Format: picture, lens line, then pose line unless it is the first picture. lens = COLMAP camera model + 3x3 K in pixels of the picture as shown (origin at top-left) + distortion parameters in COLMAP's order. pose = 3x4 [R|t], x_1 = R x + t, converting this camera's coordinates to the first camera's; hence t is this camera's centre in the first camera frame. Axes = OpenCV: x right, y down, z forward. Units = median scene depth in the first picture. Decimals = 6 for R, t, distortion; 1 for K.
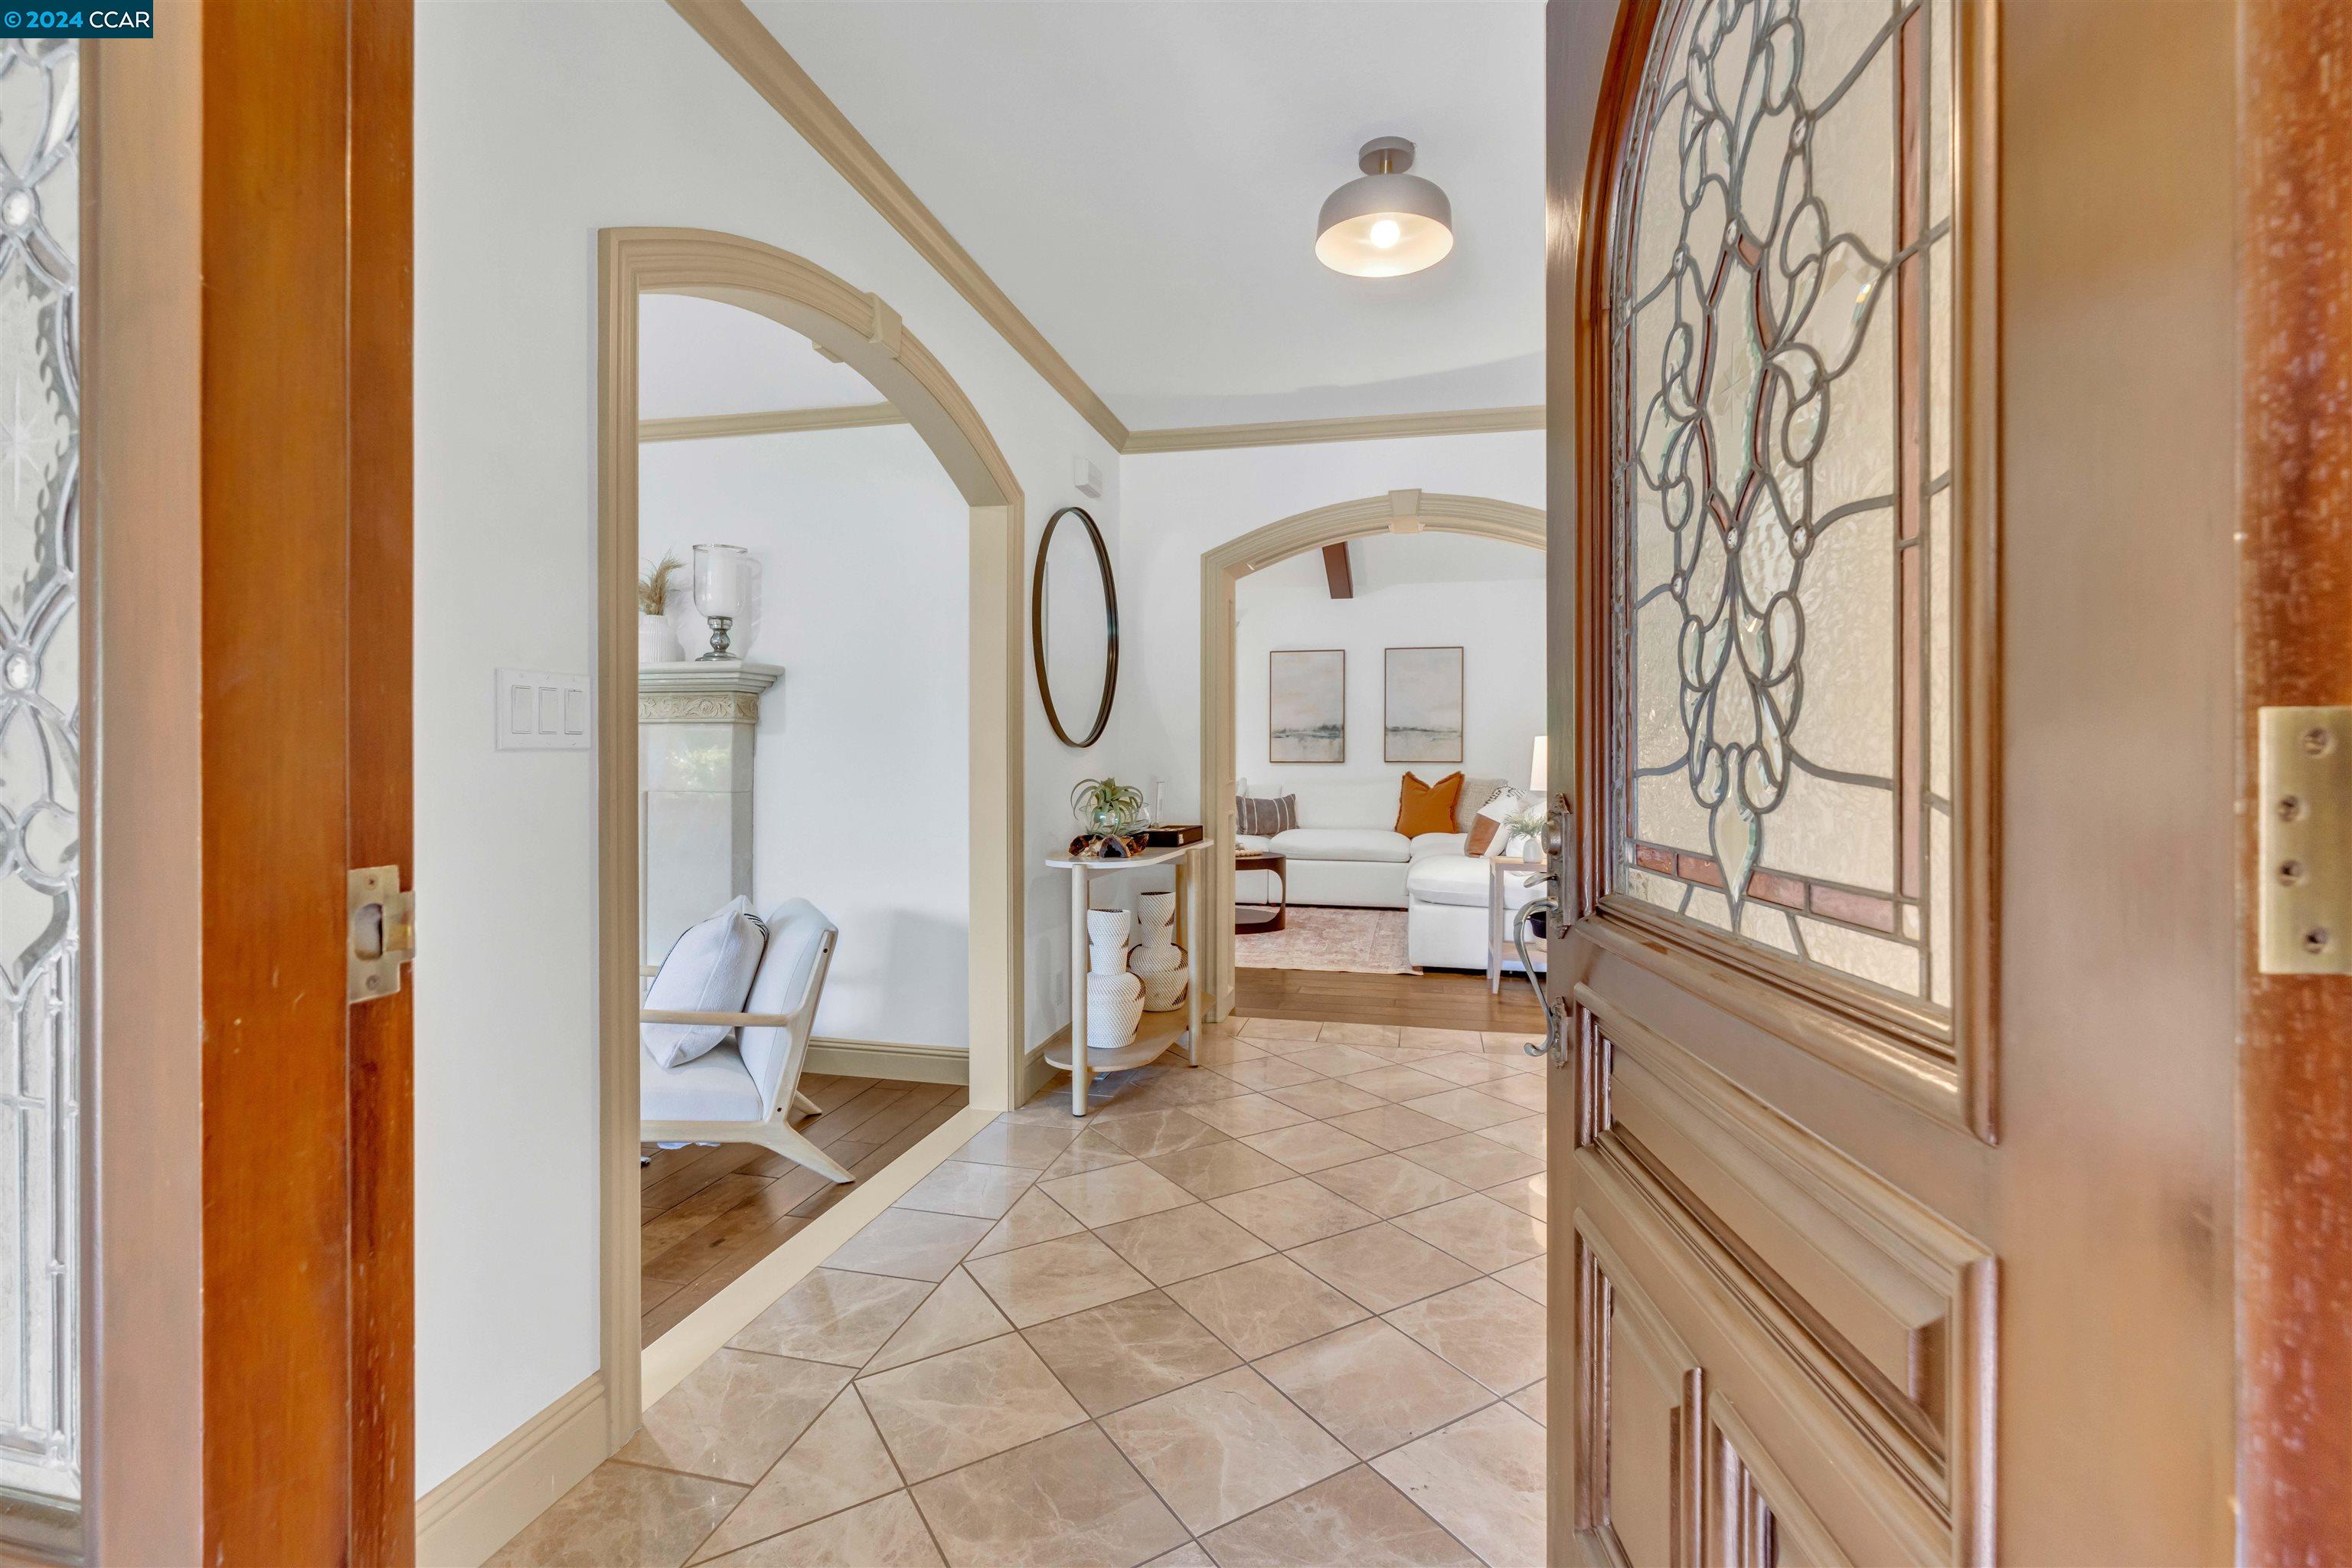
lens RADIAL K [[1067.0, 0, 1177.5], [0, 1067.0, 759.3], [0, 0, 1]] dist [0.002503, 0.000131]
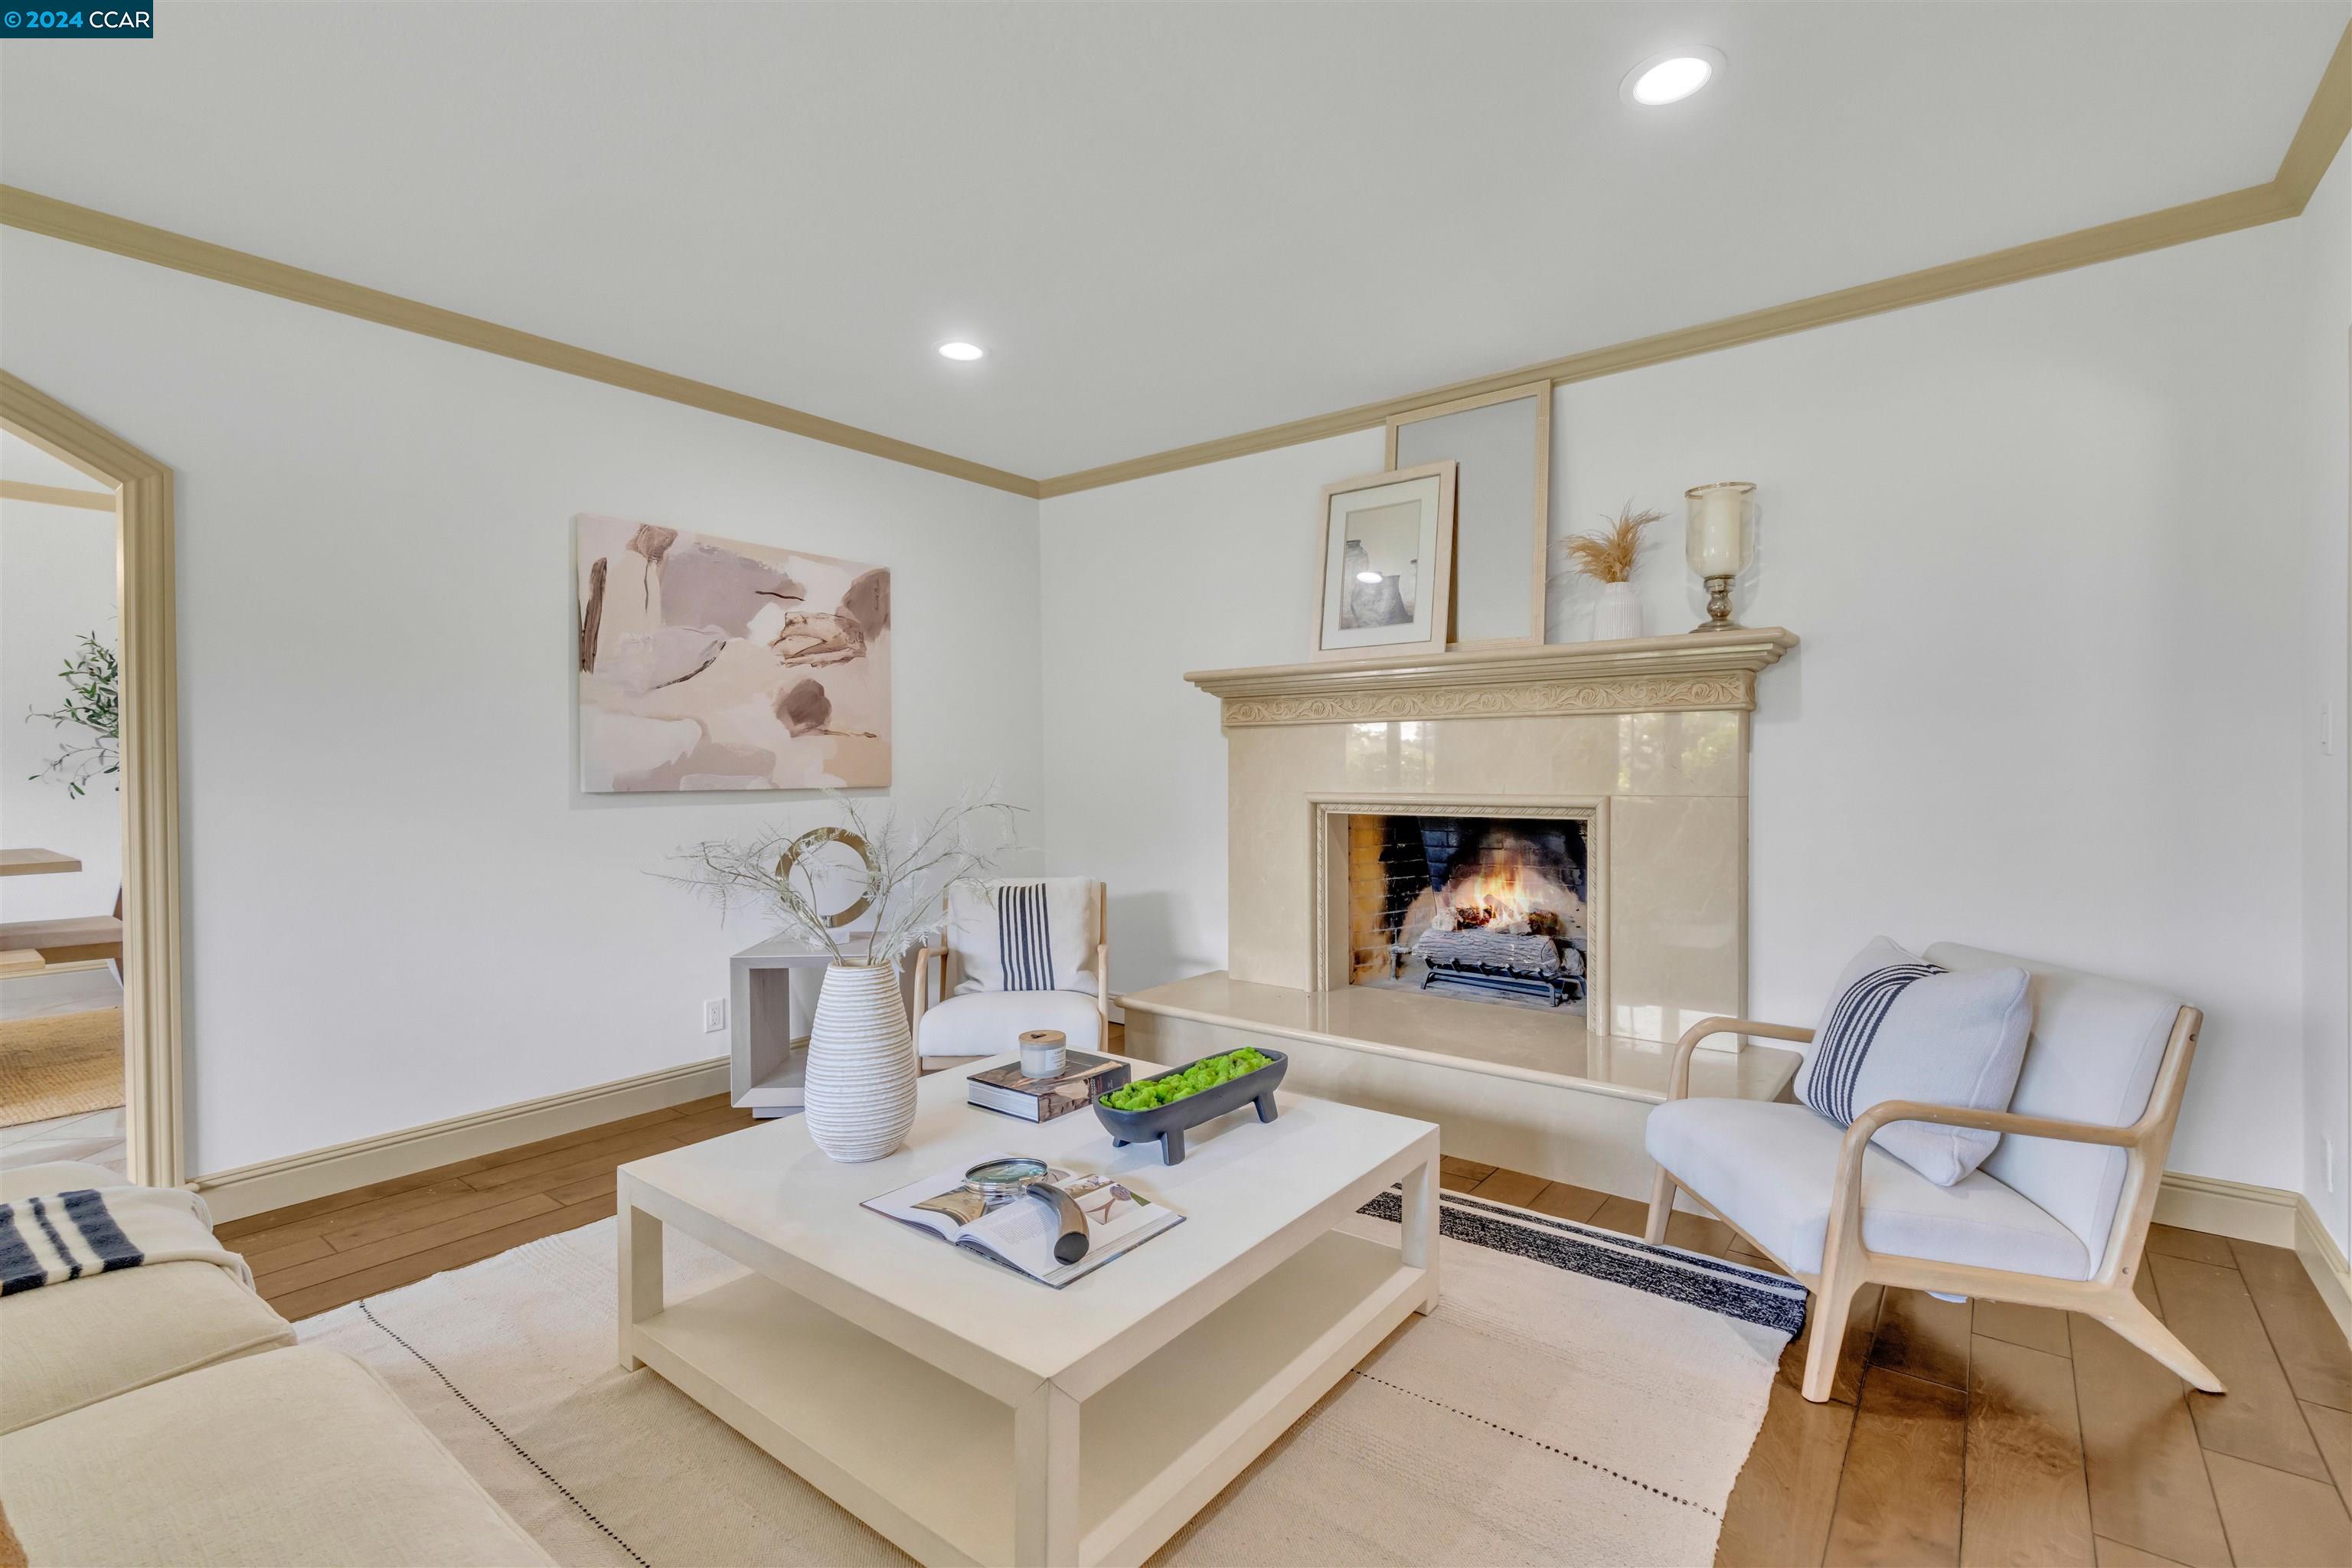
lens RADIAL K [[1067.0, 0, 1168.9], [0, 1067.0, 783.2], [0, 0, 1]] dist [0.002503, 0.000131]
pose [[0.908515, 0.010822, -0.417711, -0.468641], [-0.002599, 0.999792, 0.020249, 0.006036], [0.417843, -0.017311, 0.908354, 0.101779]]
